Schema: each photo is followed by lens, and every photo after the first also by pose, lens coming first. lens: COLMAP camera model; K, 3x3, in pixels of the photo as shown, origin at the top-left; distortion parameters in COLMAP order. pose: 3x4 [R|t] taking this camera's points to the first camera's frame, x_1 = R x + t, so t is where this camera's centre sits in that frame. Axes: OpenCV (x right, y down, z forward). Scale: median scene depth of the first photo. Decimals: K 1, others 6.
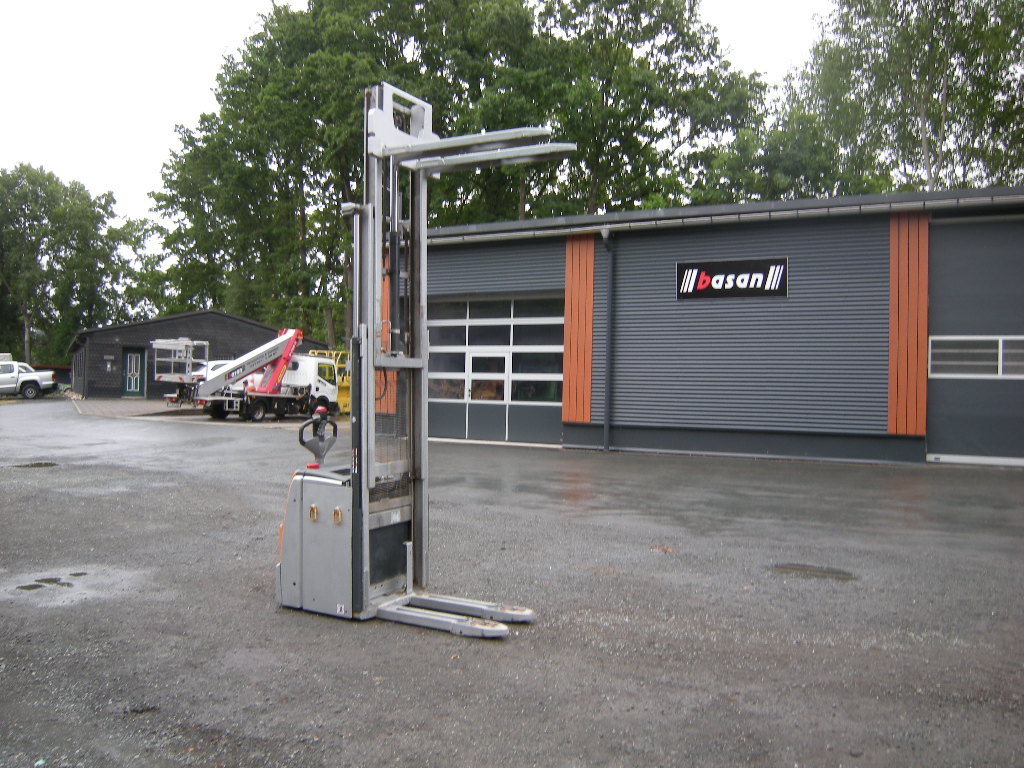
lens RADIAL K [[848.6, 0, 506.8], [0, 848.6, 384.6], [0, 0, 1]] dist [-0.110933, 0.038292]
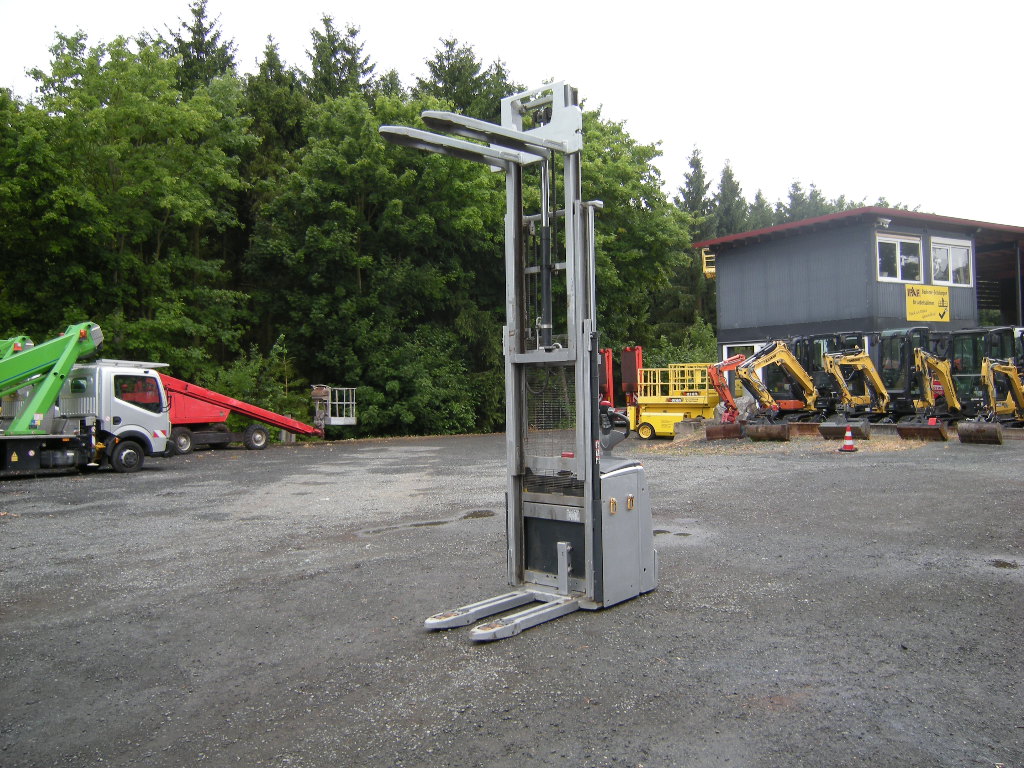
lens RADIAL K [[848.6, 0, 510.8], [0, 848.6, 380.9], [0, 0, 1]] dist [-0.110933, 0.038292]
pose [[-0.230408, -0.000138, -0.973094, 1.021638], [0.017919, 0.999830, -0.004385, 0.005612], [0.972929, -0.018447, -0.230366, 1.419531]]
